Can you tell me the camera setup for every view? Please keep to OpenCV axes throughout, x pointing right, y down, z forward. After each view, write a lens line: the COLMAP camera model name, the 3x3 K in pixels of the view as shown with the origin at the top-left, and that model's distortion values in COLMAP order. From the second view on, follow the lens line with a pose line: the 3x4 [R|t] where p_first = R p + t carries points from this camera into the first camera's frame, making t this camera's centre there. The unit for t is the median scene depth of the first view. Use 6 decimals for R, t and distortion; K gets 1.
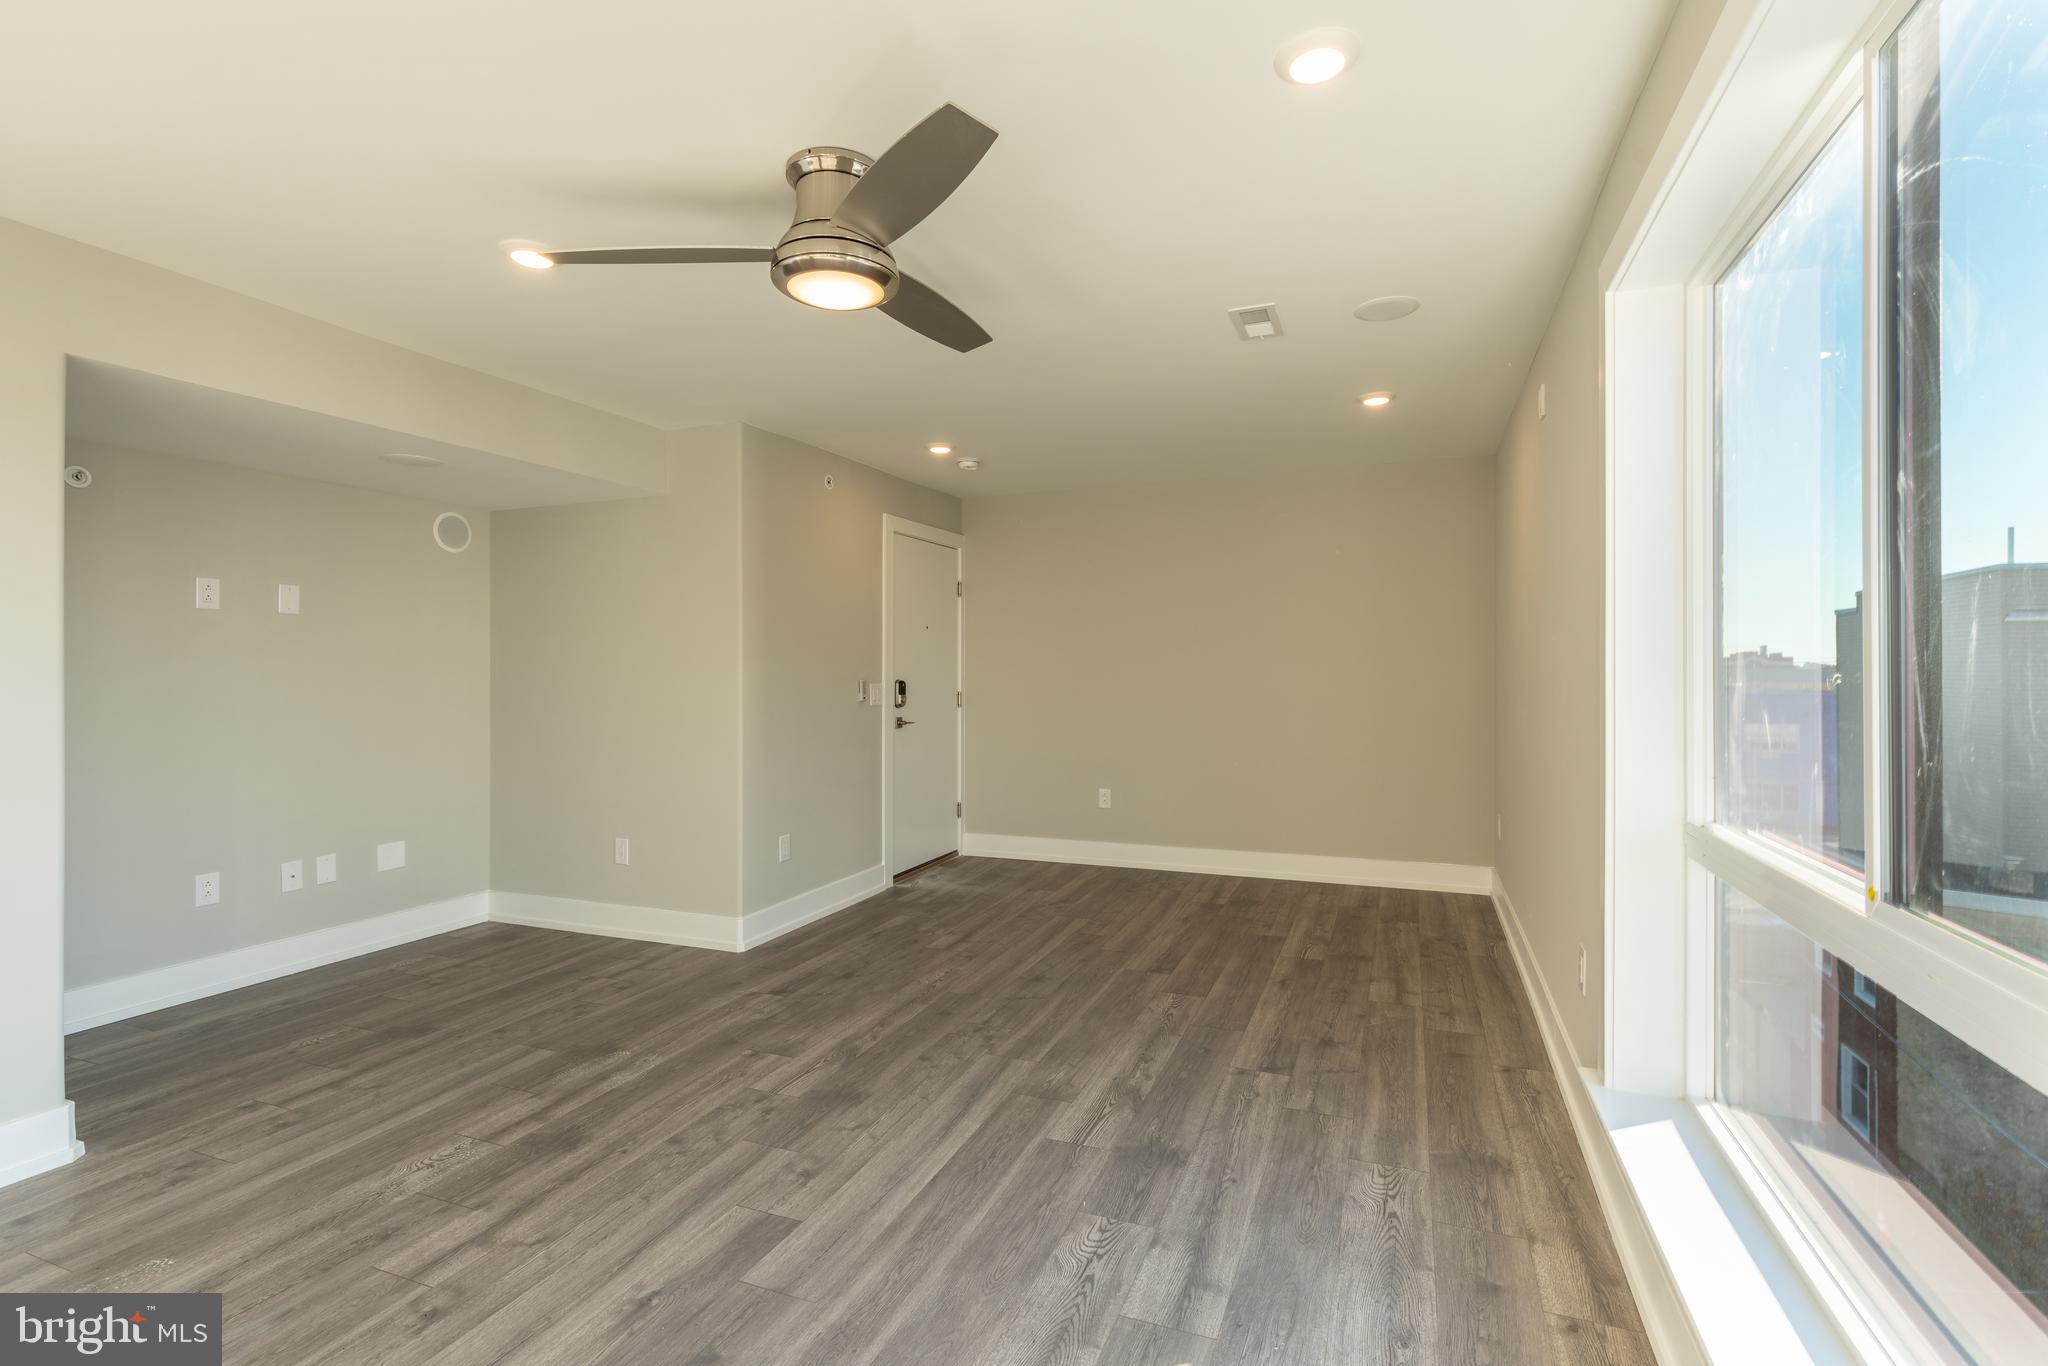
lens RADIAL K [[927.7, 0, 1038.2], [0, 927.7, 674.3], [0, 0, 1]] dist [0.008467, -0.000719]
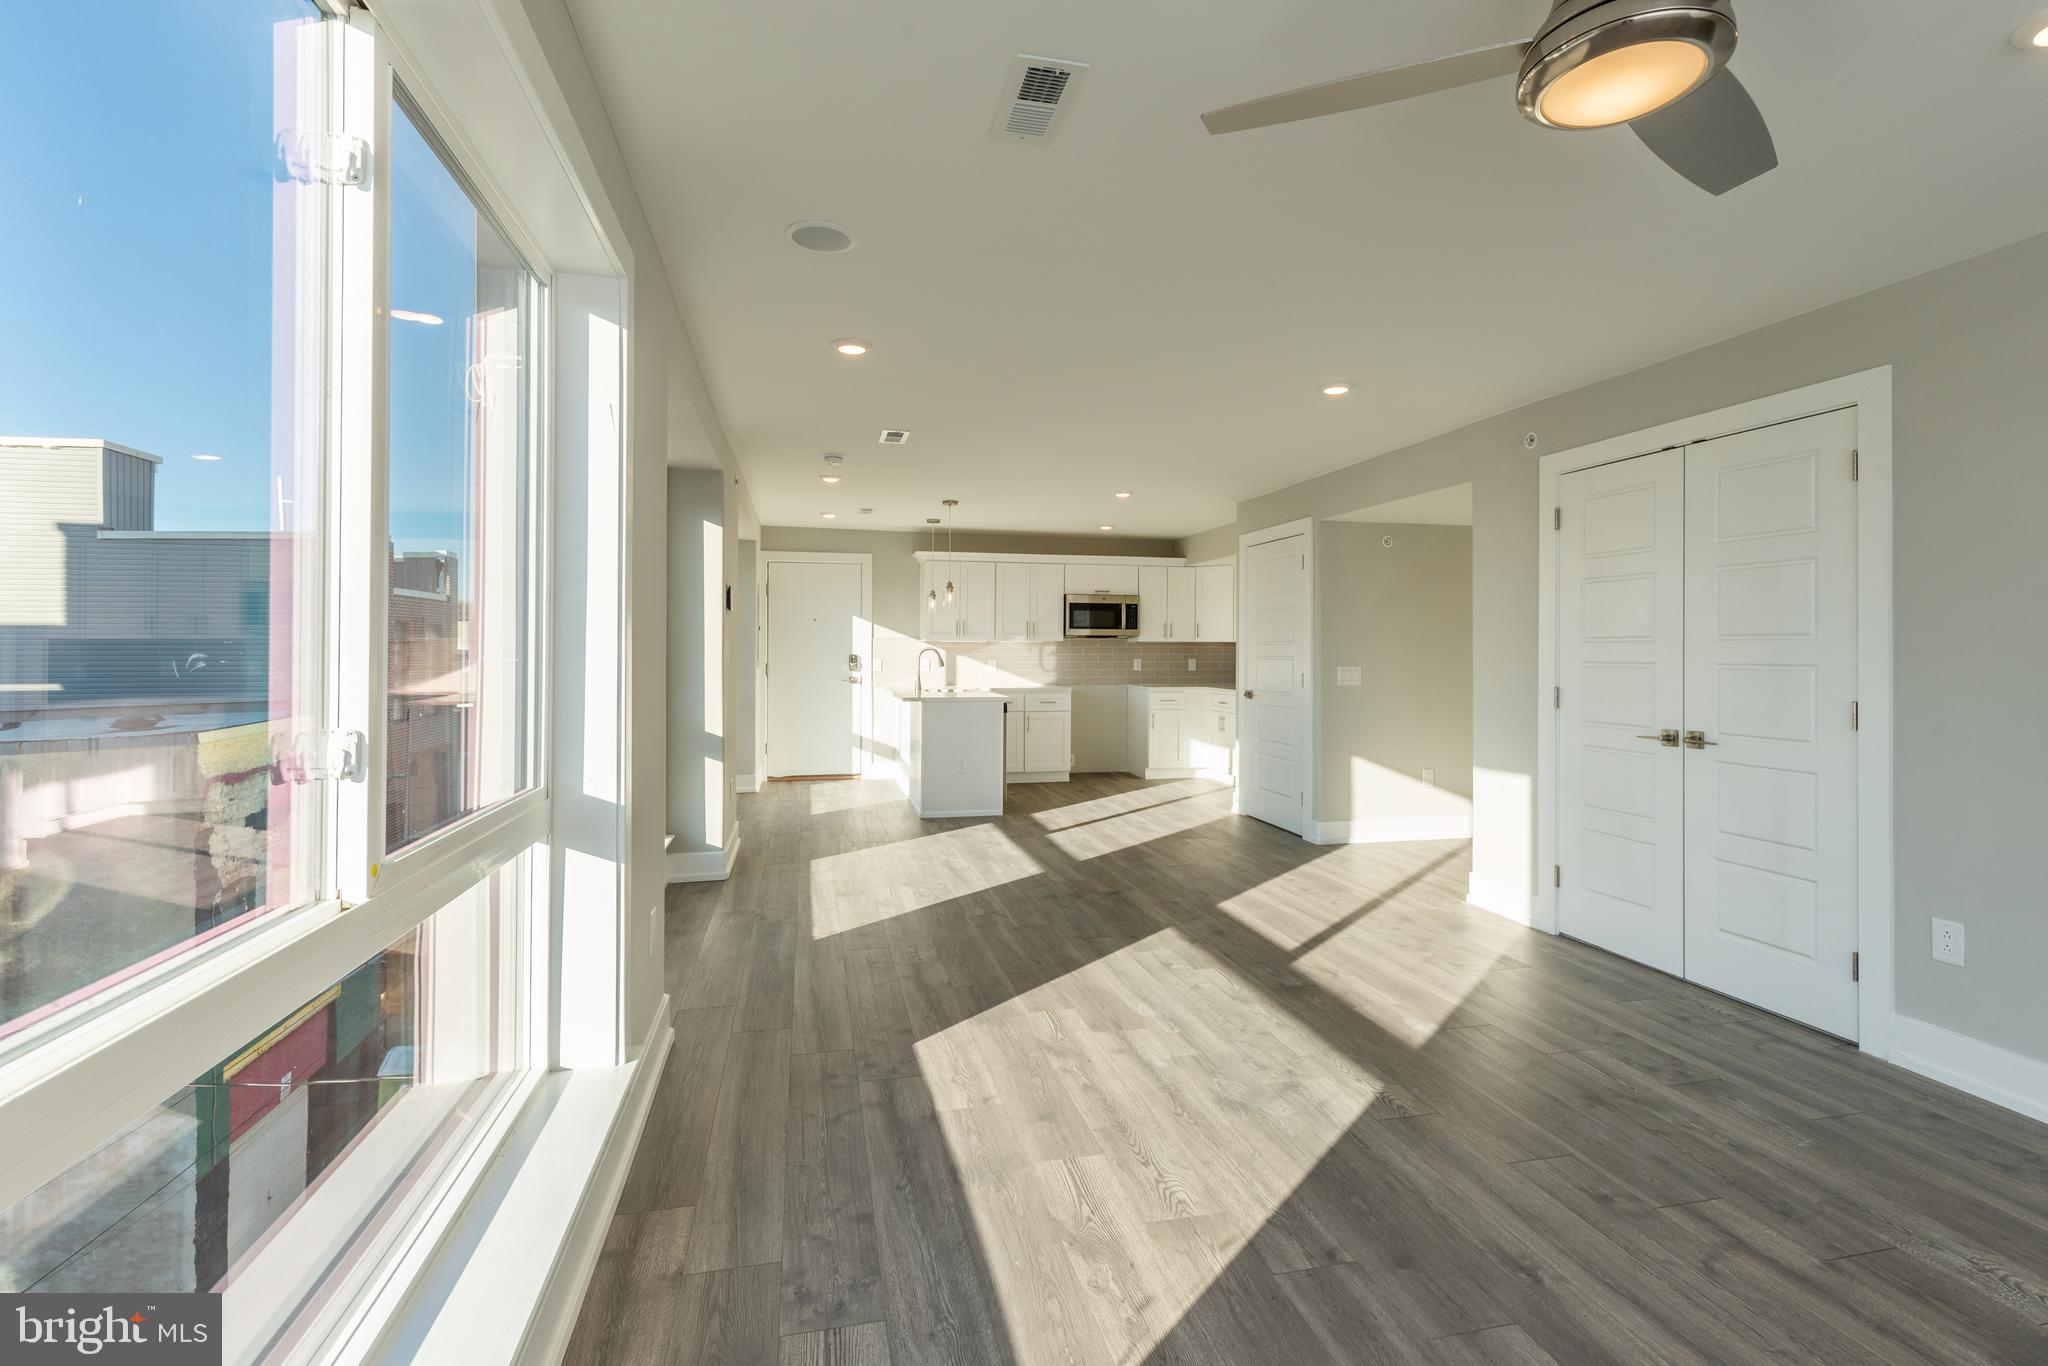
lens RADIAL K [[921.9, 0, 1029.4], [0, 921.9, 646.1], [0, 0, 1]] dist [0.000211, -0.000225]
pose [[-0.818674, -0.002748, -0.574252, 0.588877], [-0.000176, 0.999990, -0.004535, -0.001662], [0.574258, -0.003612, -0.818666, 1.487859]]
